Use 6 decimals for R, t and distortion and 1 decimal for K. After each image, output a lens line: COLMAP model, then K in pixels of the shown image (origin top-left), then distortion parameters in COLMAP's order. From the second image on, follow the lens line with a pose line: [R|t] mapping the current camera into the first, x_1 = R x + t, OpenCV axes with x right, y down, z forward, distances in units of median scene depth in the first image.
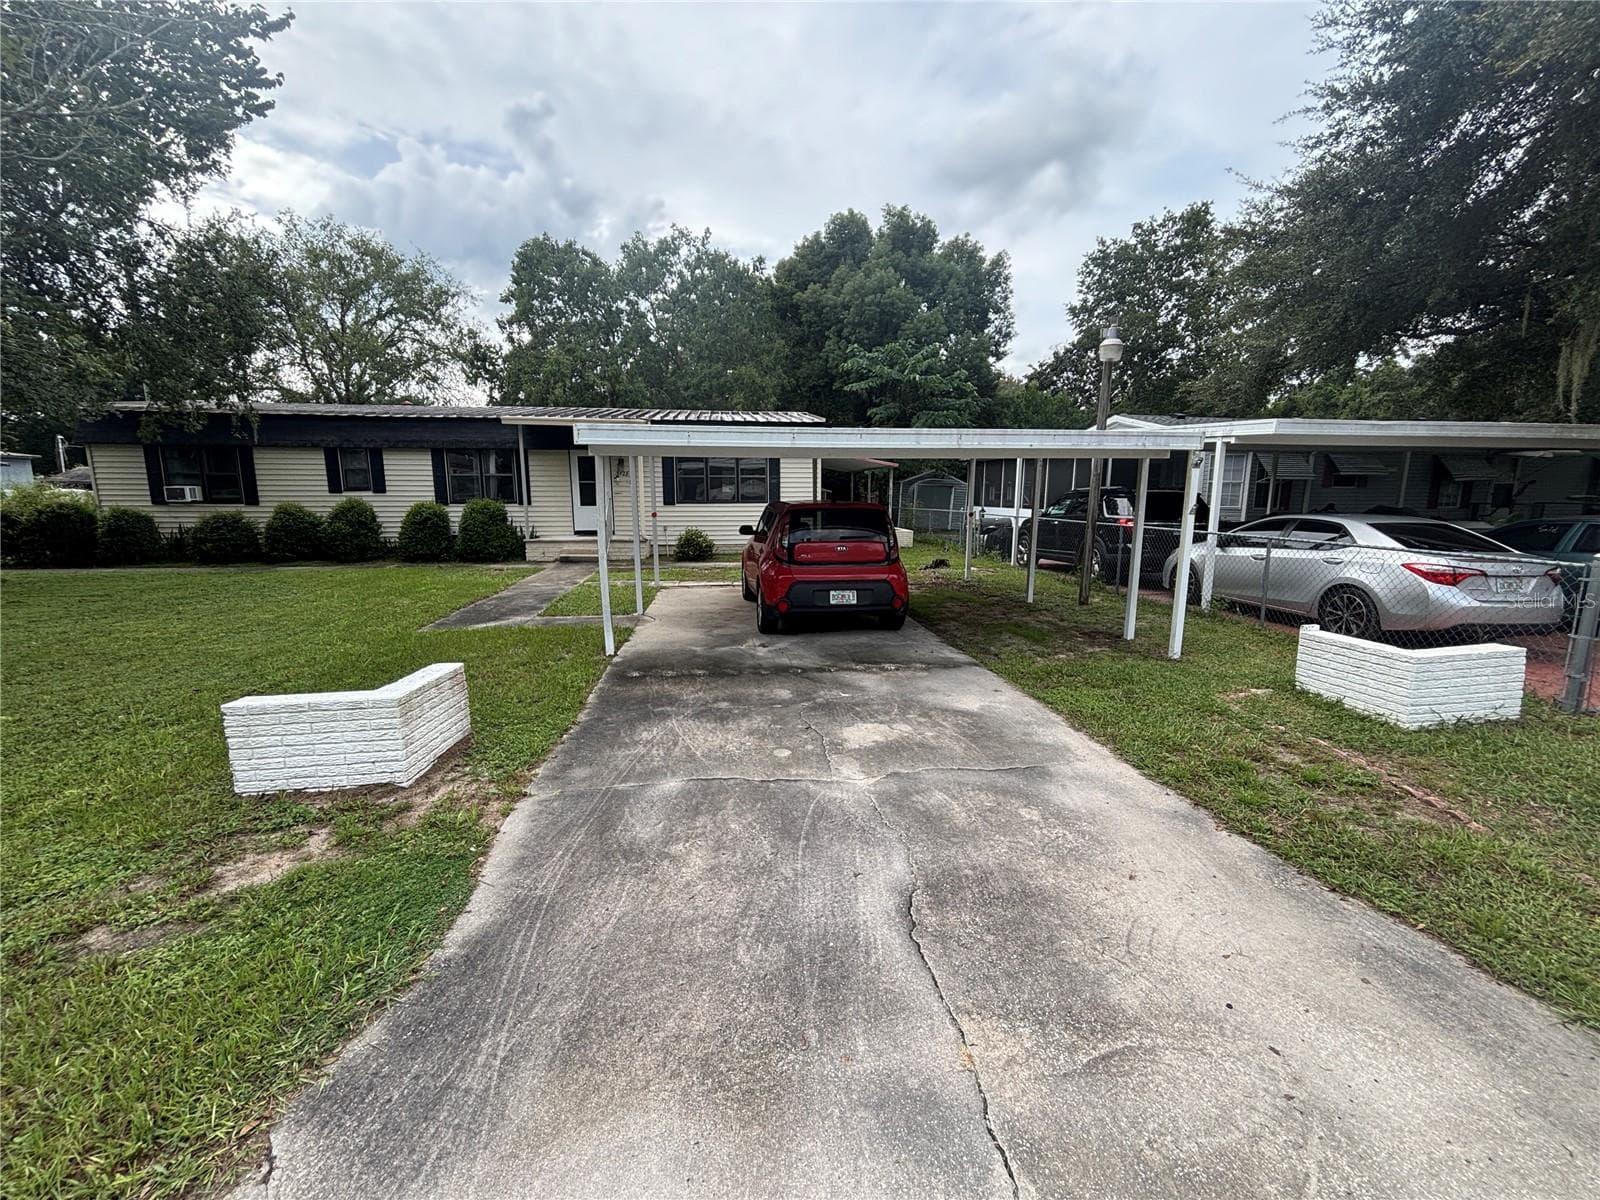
lens RADIAL K [[653.6, 0, 800.4], [0, 653.6, 595.9], [0, 0, 1]] dist [0.017937, -0.018248]
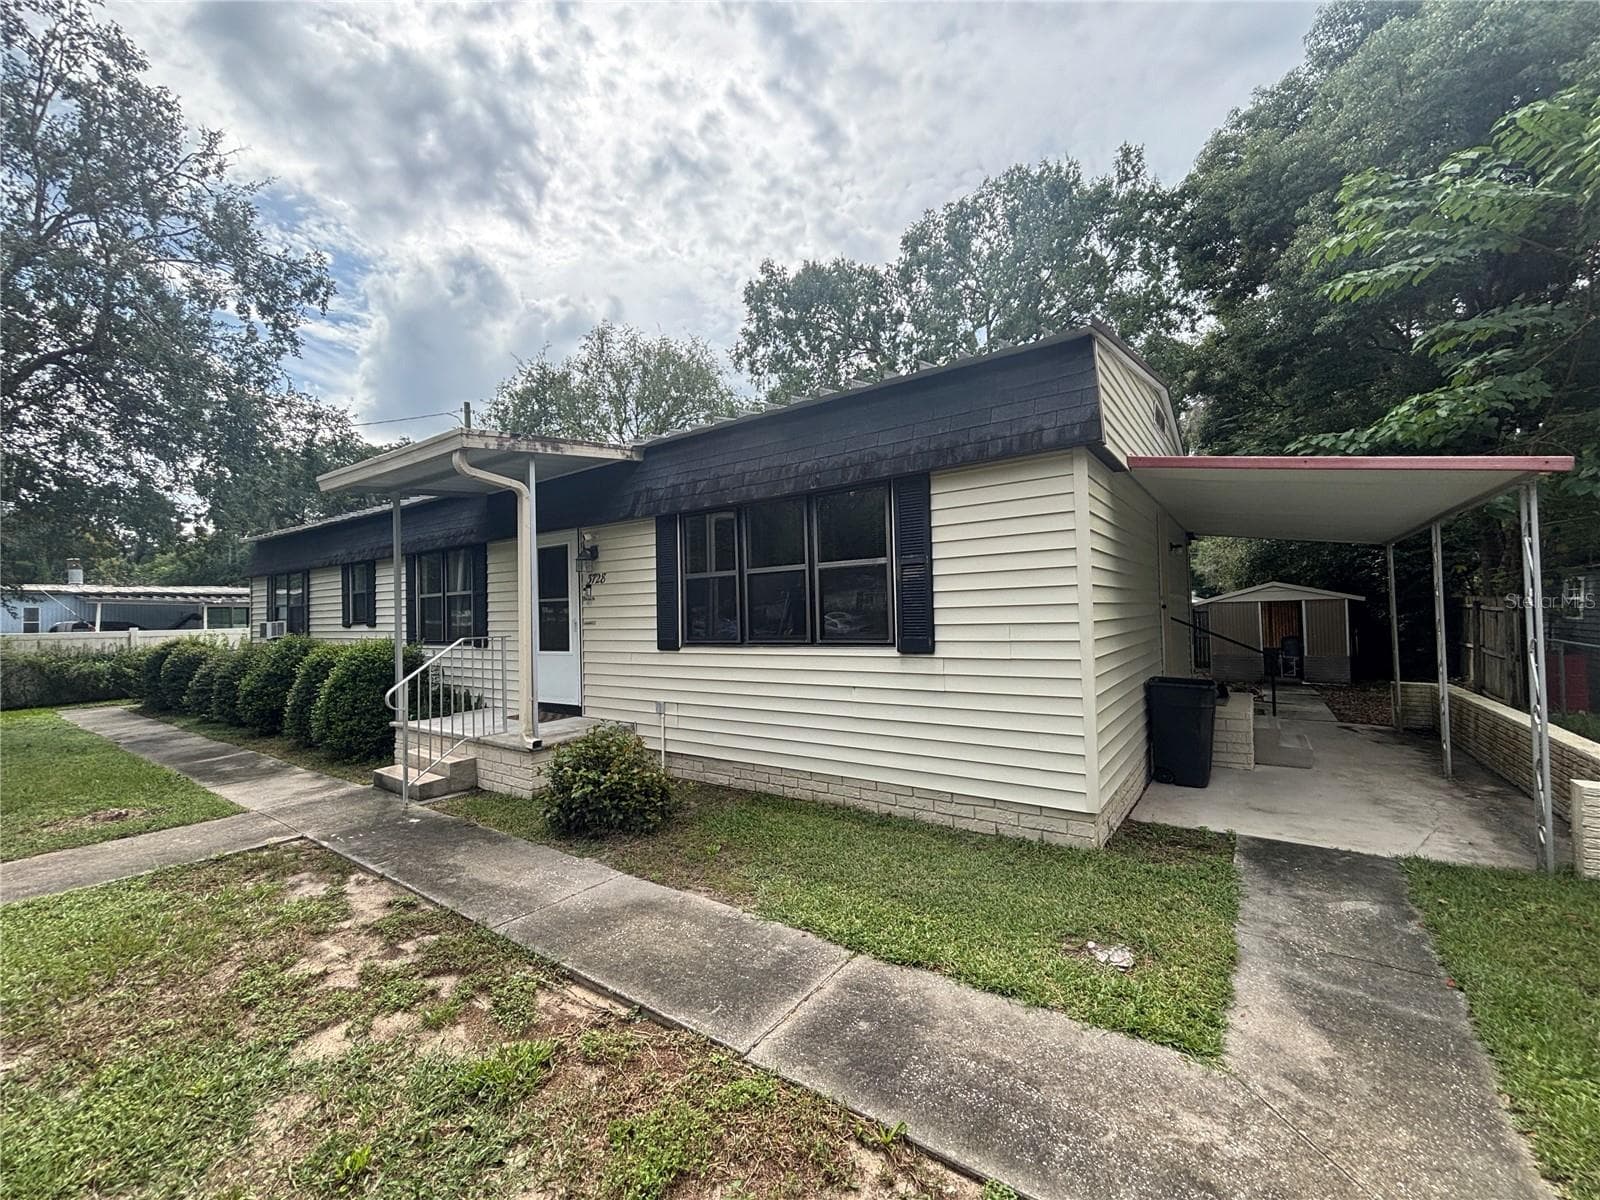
lens RADIAL K [[646.6, 0, 800.0], [0, 646.6, 600.0], [0, 0, 1]] dist [0.017748, 0.000021]
pose [[0.735803, -0.033373, -0.676373, 0.145283], [-0.080348, 0.987428, -0.136129, -0.147247], [0.672412, 0.154509, 0.723871, 0.918606]]
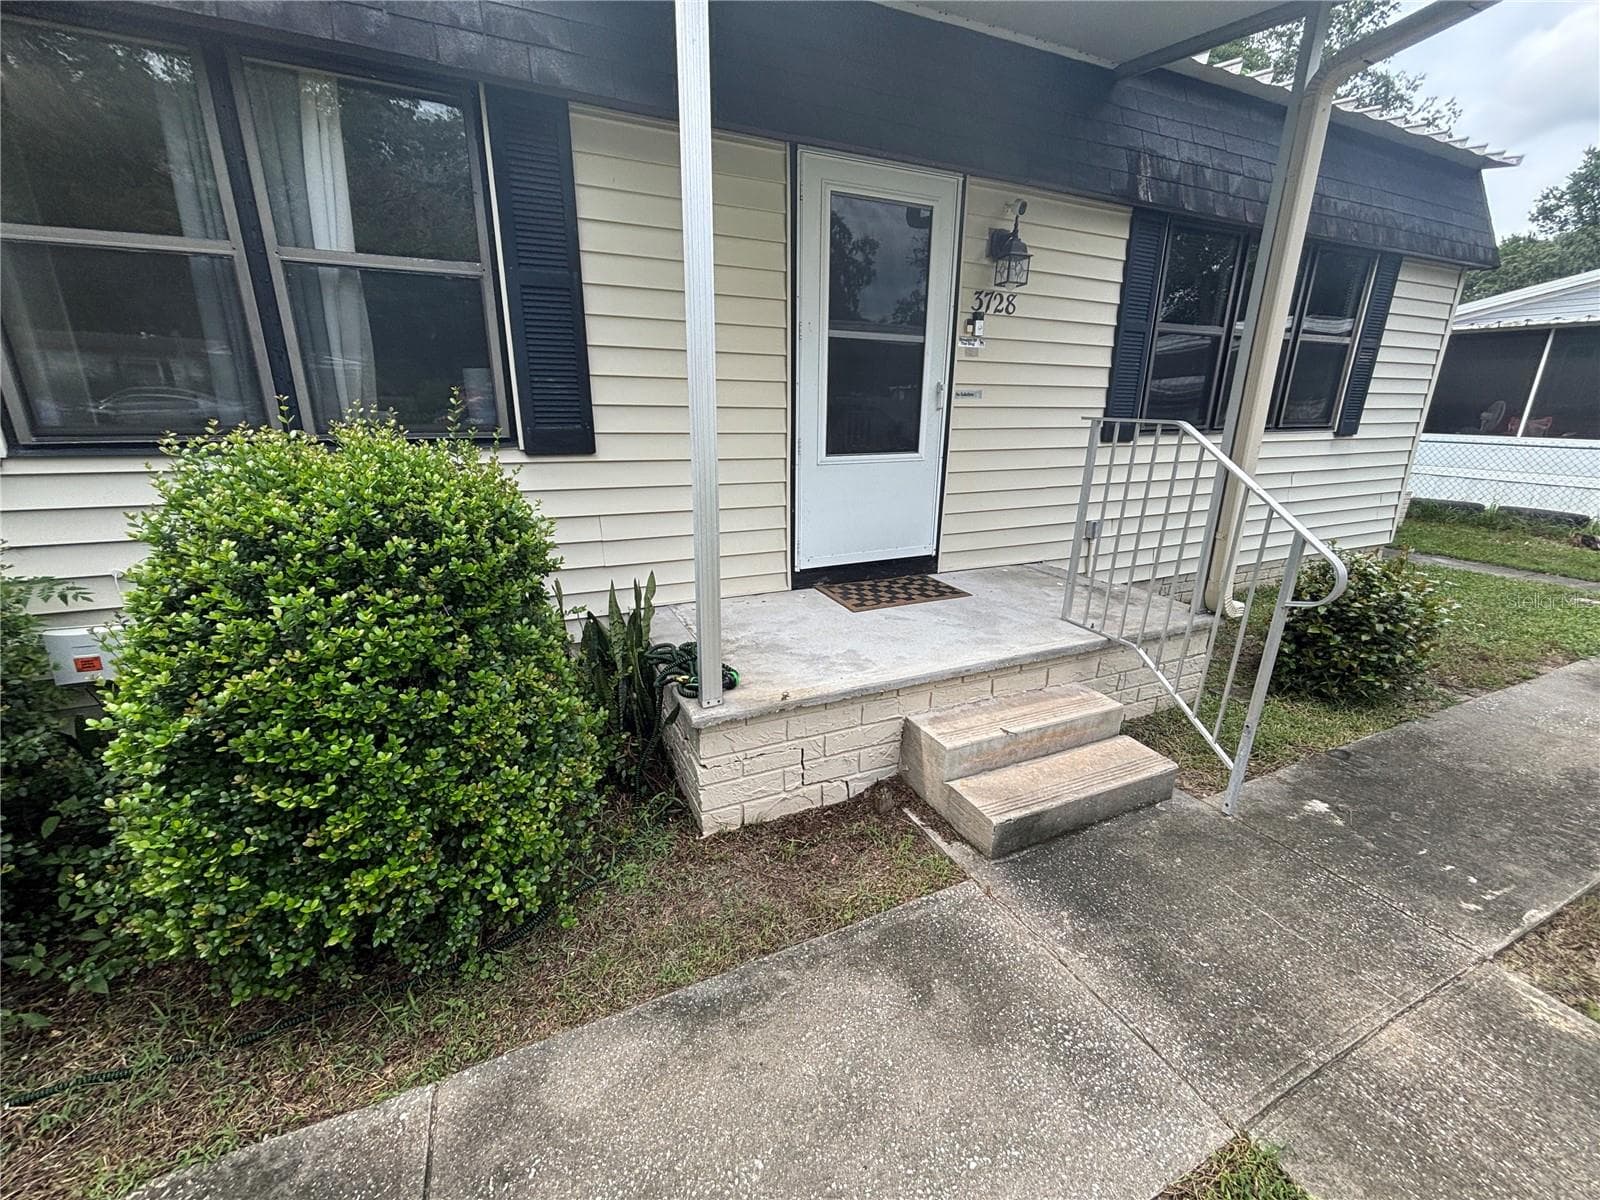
lens RADIAL K [[631.2, 0, 800.0], [0, 631.2, 600.0], [0, 0, 1]] dist [-0.000977, -0.000234]
pose [[0.953782, -0.081682, 0.289186, -0.480594], [0.038873, 0.987800, 0.150800, -0.143900], [-0.297975, -0.132589, 0.945321, 0.946126]]
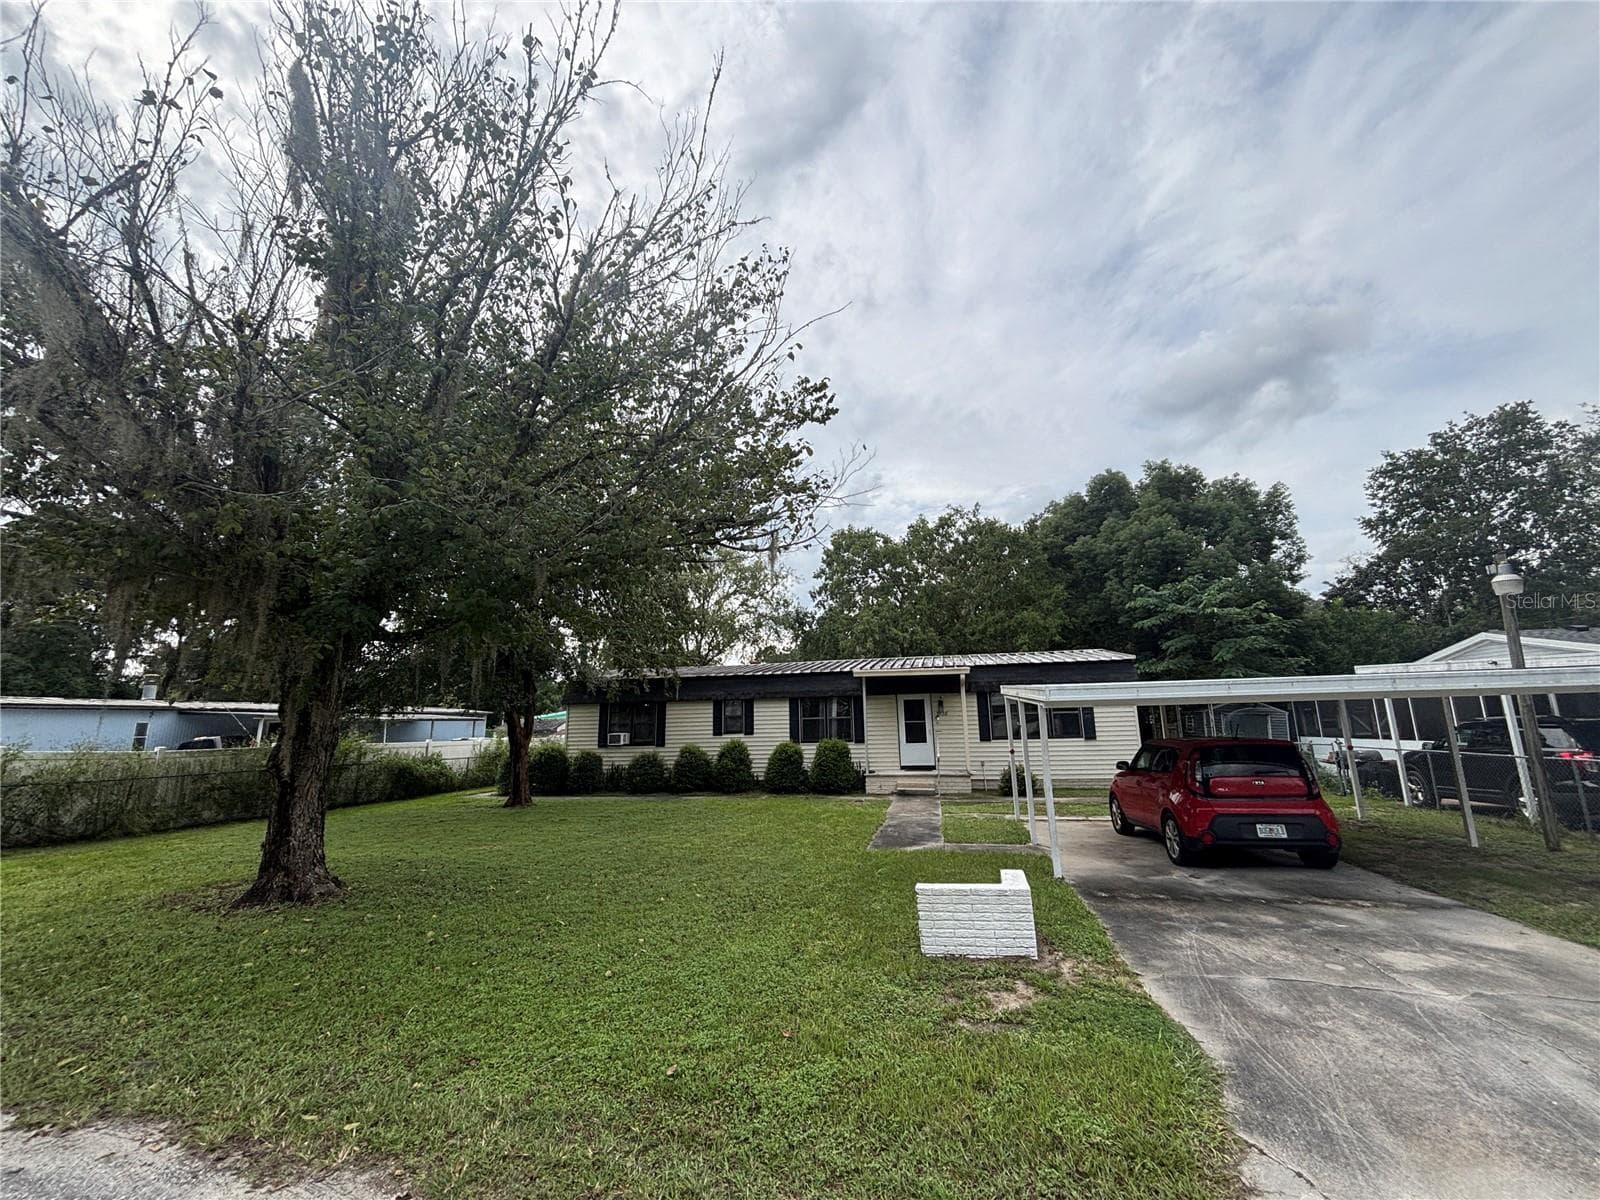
lens RADIAL K [[648.1, 0, 802.8], [0, 648.1, 598.9], [0, 0, 1]] dist [0.008250, -0.002505]
pose [[0.940710, -0.086431, -0.328017, -0.136369], [-0.031668, 0.940394, -0.338608, 0.014501], [0.337732, 0.328920, 0.881901, -0.152483]]
